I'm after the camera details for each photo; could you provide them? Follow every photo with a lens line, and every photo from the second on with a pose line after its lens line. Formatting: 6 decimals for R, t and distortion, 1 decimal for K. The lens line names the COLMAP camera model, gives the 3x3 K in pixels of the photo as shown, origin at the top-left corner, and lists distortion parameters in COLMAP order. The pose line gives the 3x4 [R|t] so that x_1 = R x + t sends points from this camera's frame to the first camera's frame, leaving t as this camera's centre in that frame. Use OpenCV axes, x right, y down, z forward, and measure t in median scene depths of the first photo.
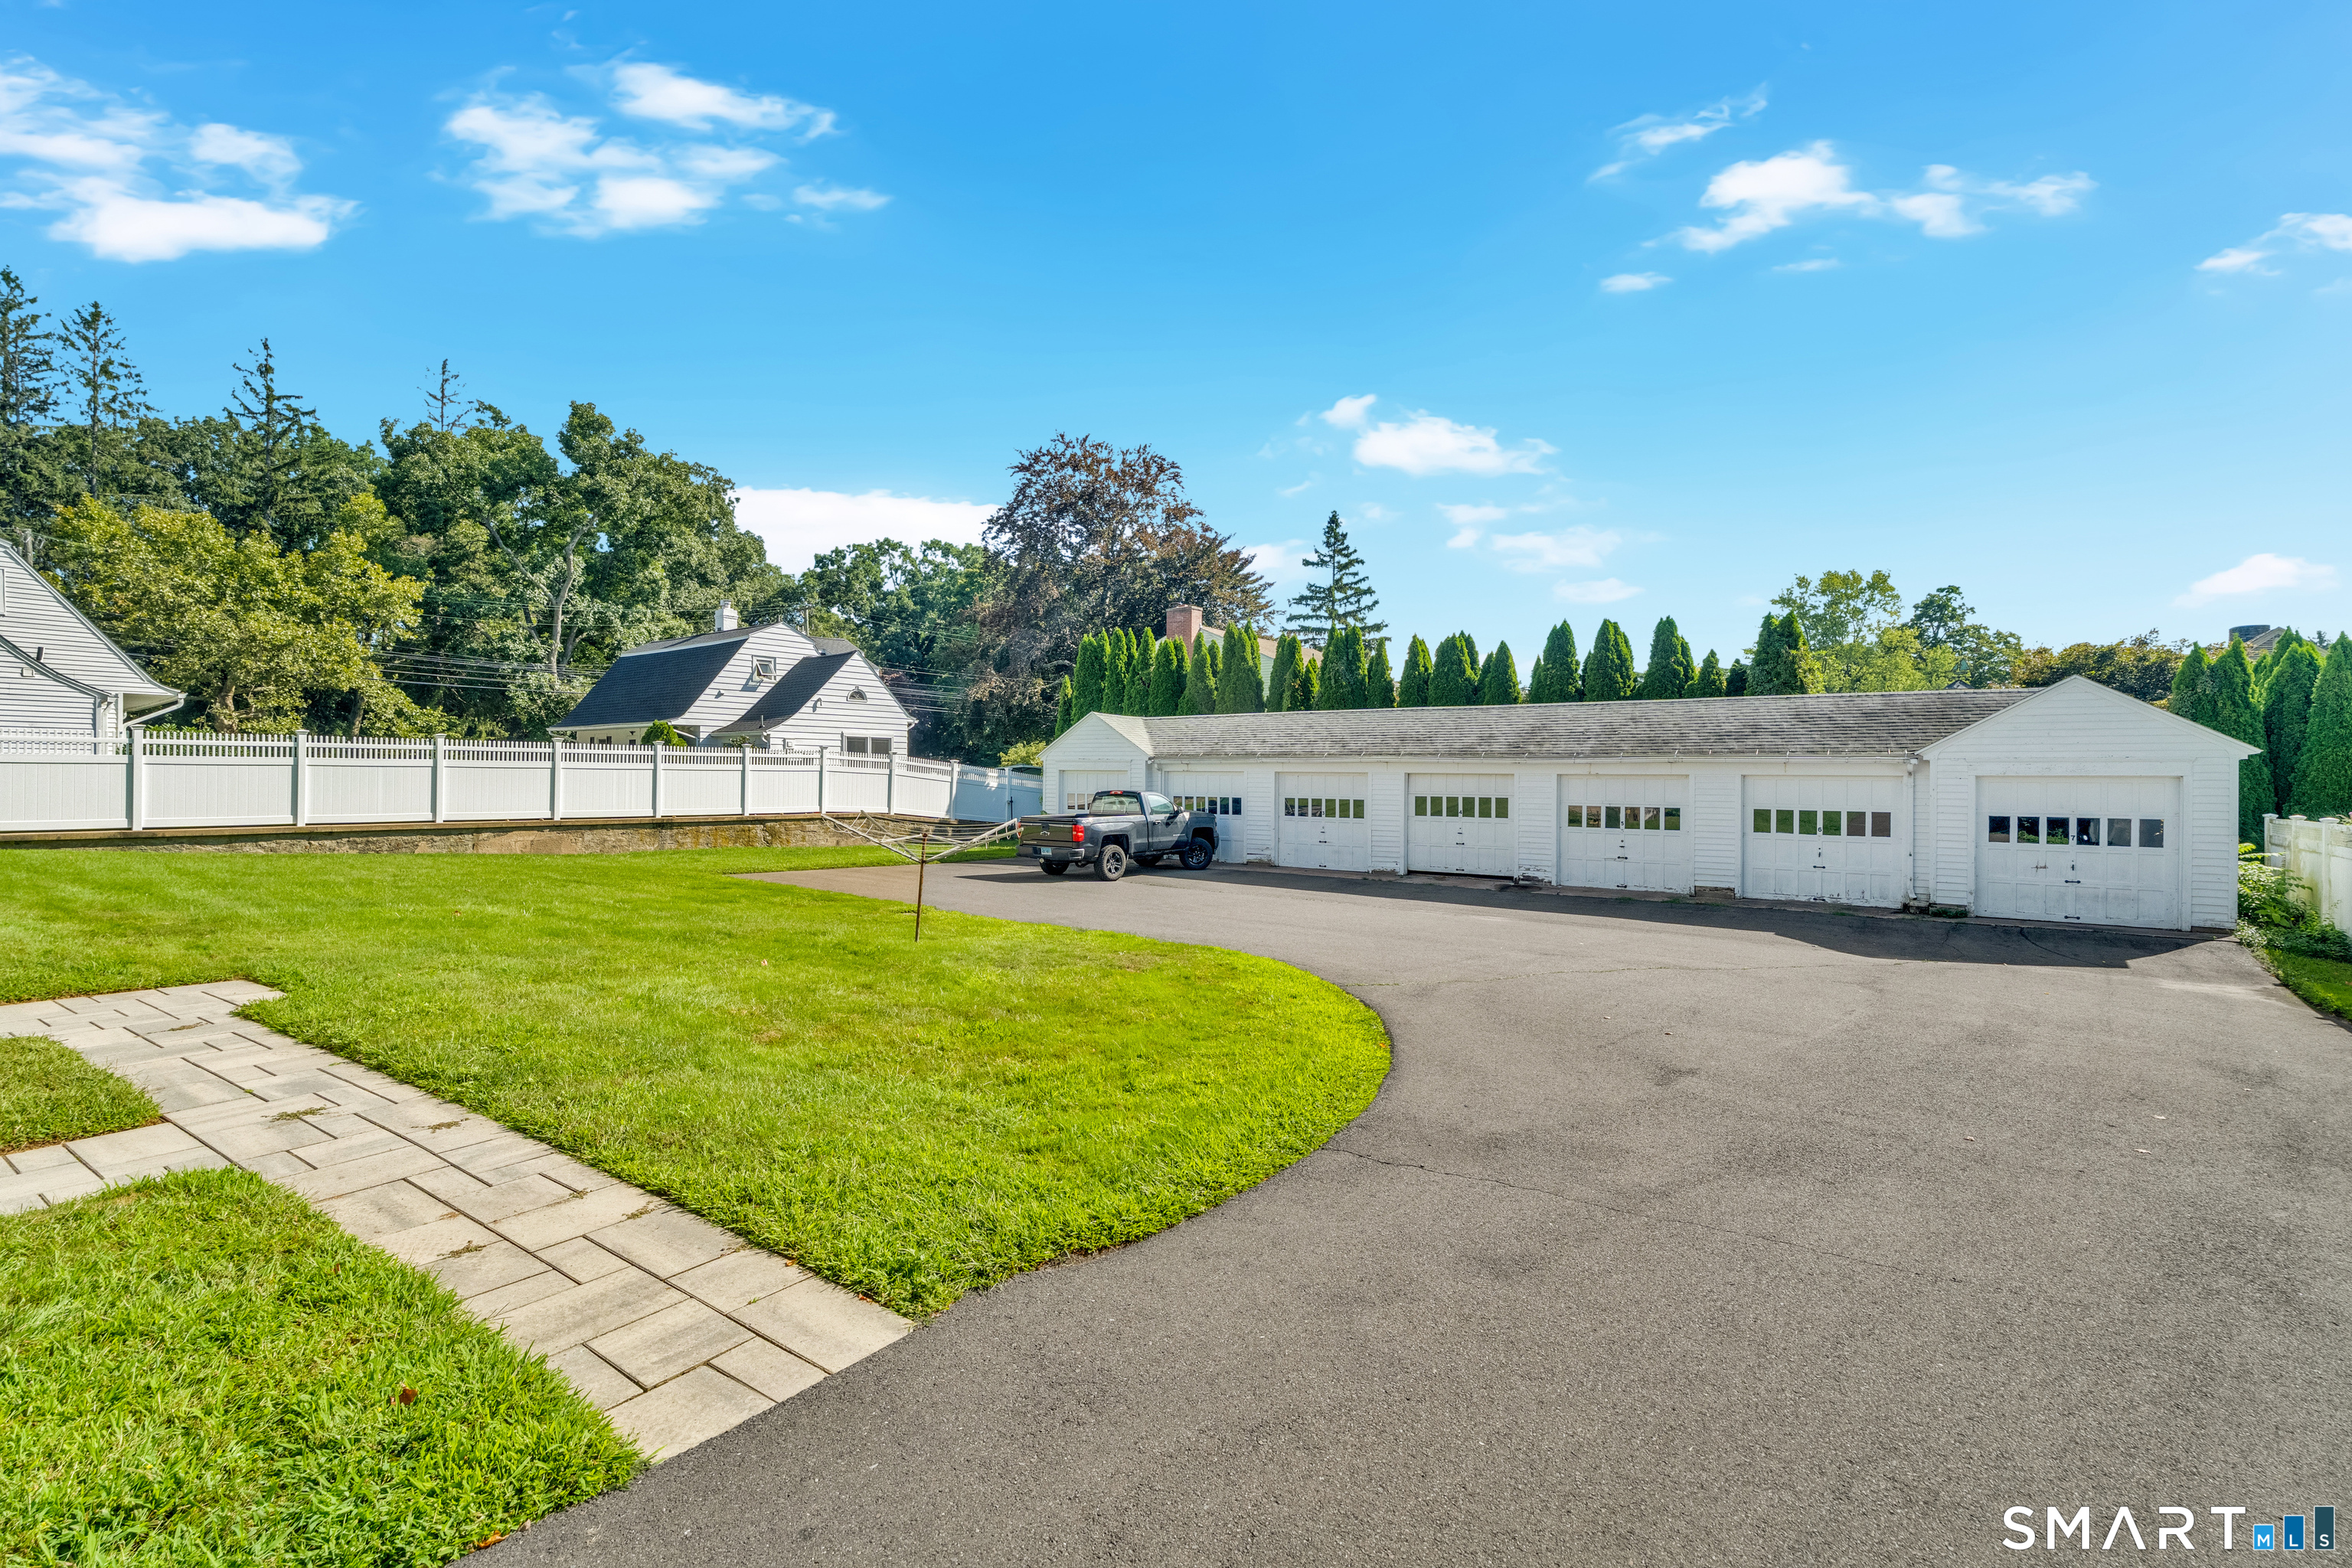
lens RADIAL K [[1023.0, 0, 1176.0], [0, 1023.0, 784.0], [0, 0, 1]] dist [0.000912, 0.000359]
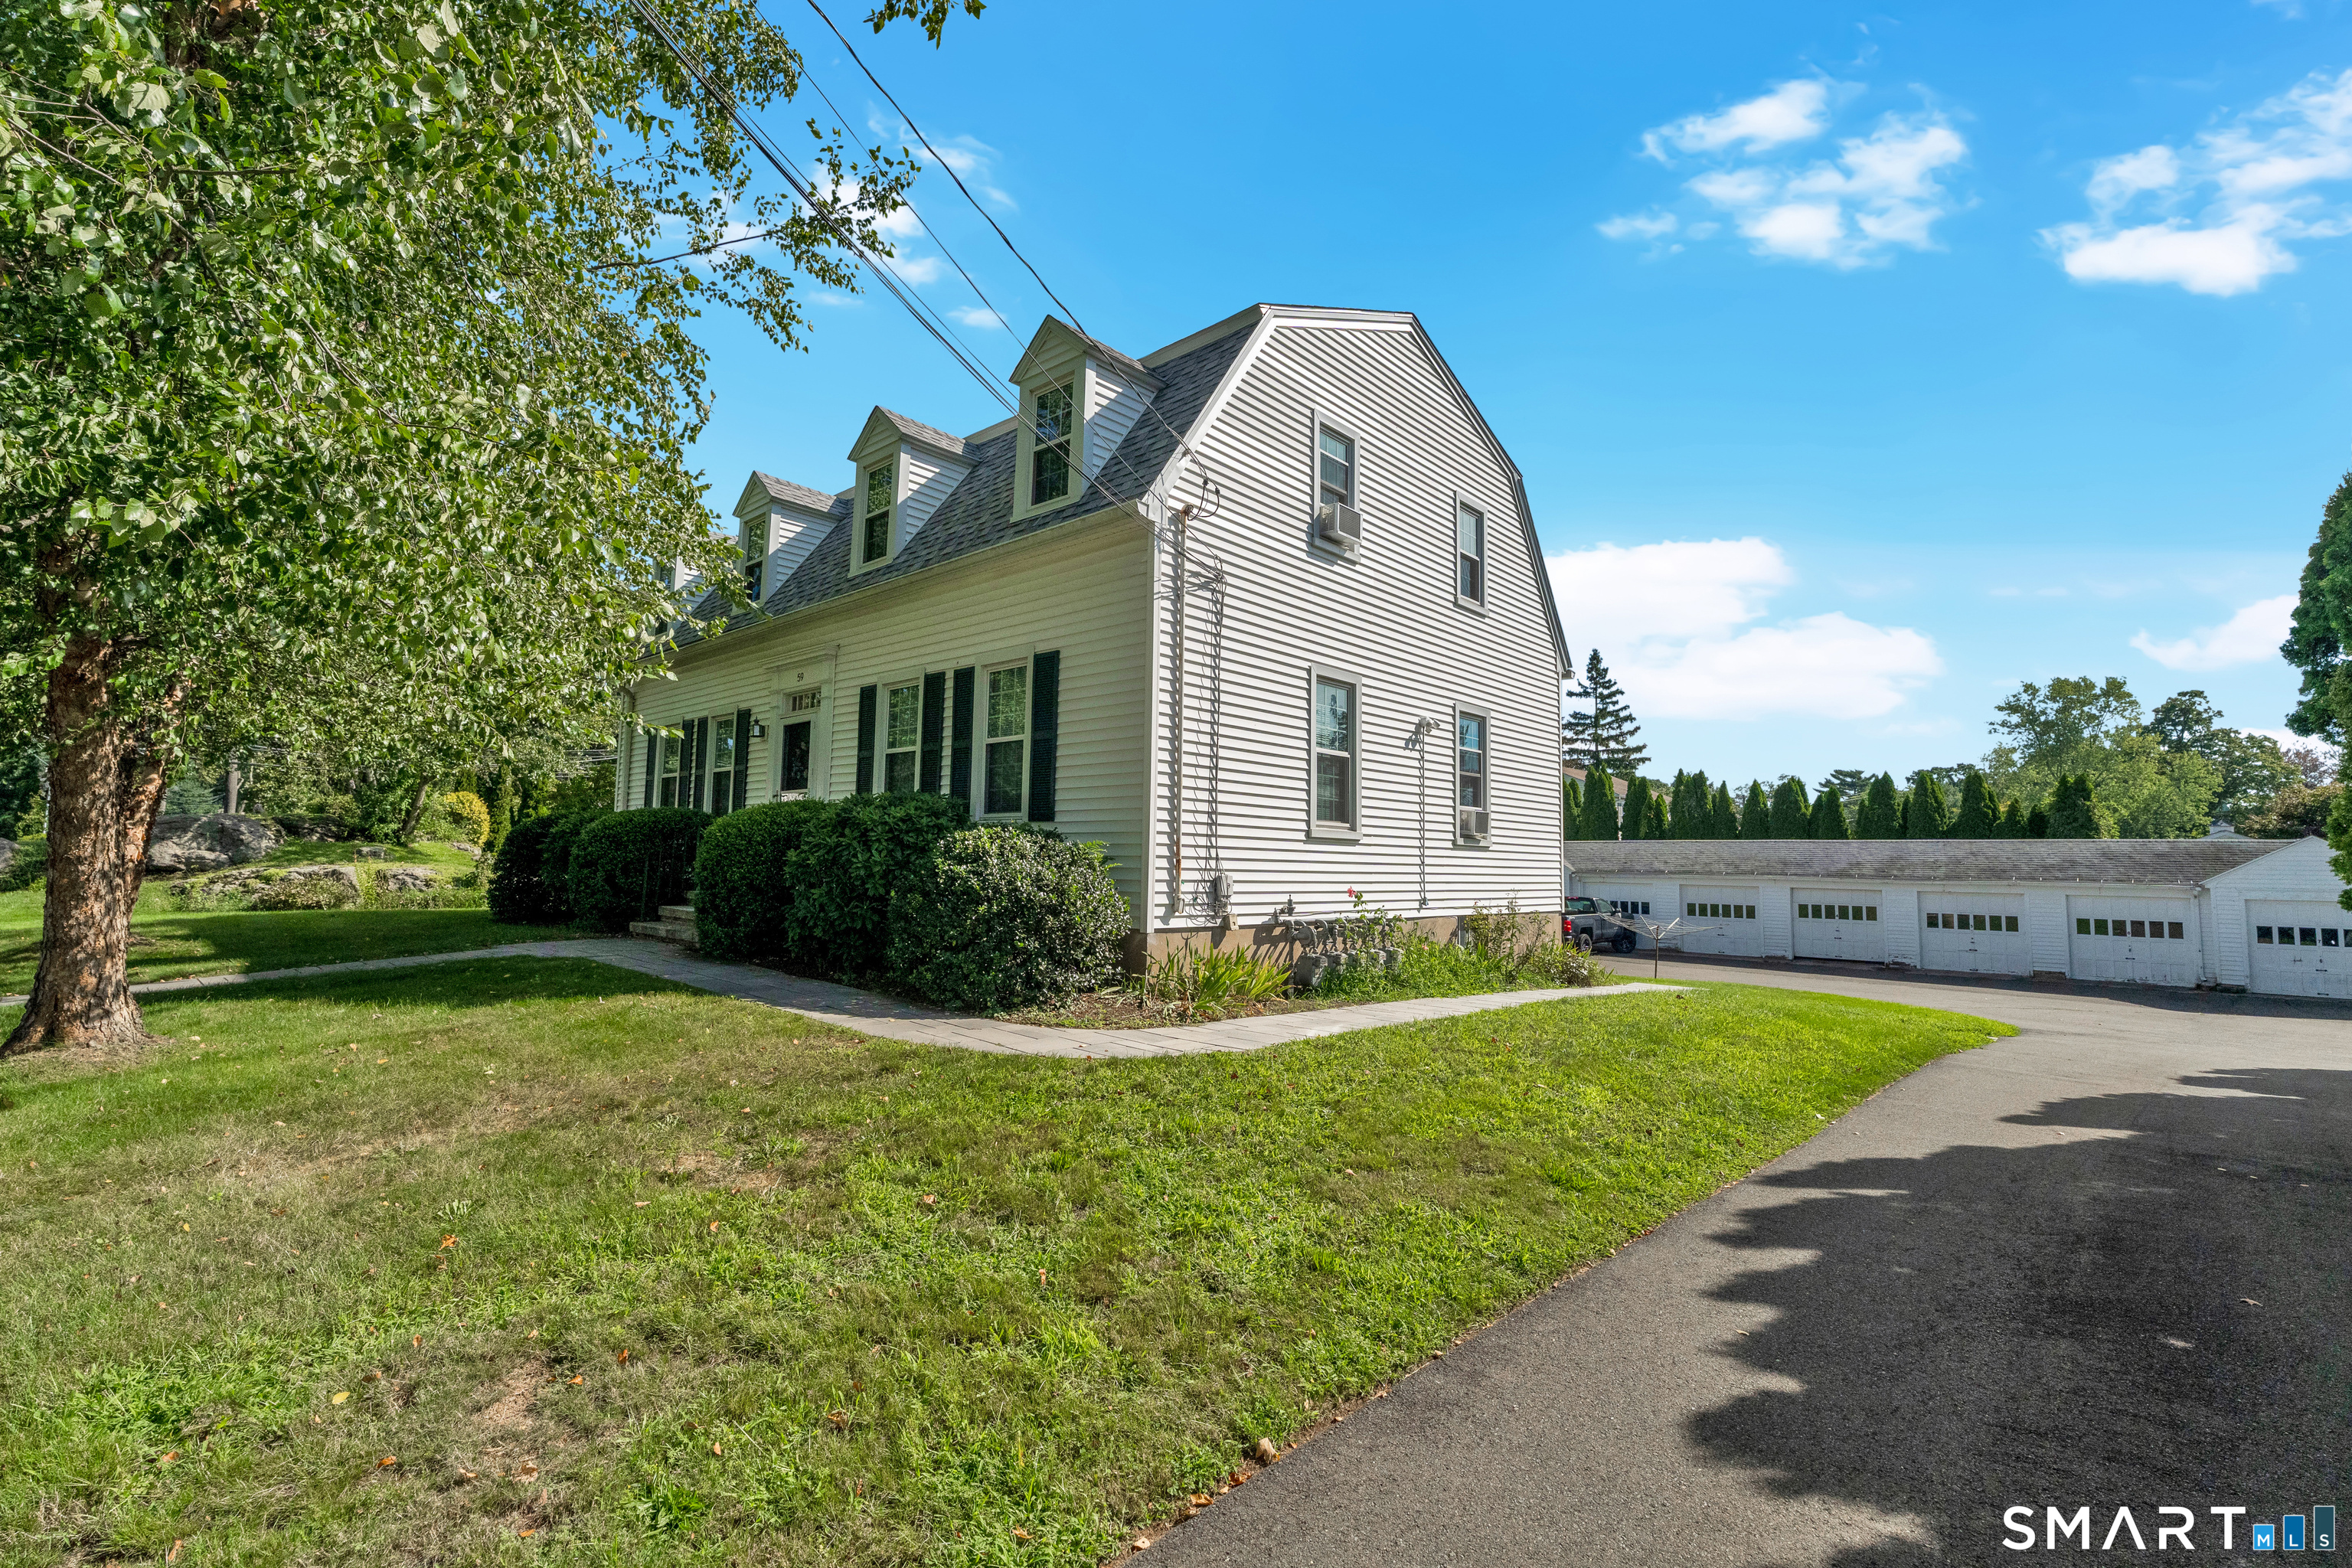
lens RADIAL K [[1004.3, 0, 1176.0], [0, 1004.3, 784.0], [0, 0, 1]] dist [-0.000200, -0.004957]
pose [[0.988705, 0.000979, -0.149871, -0.295550], [-0.014445, 0.995946, -0.088782, -0.012779], [0.149177, 0.089944, 0.984711, -0.371076]]
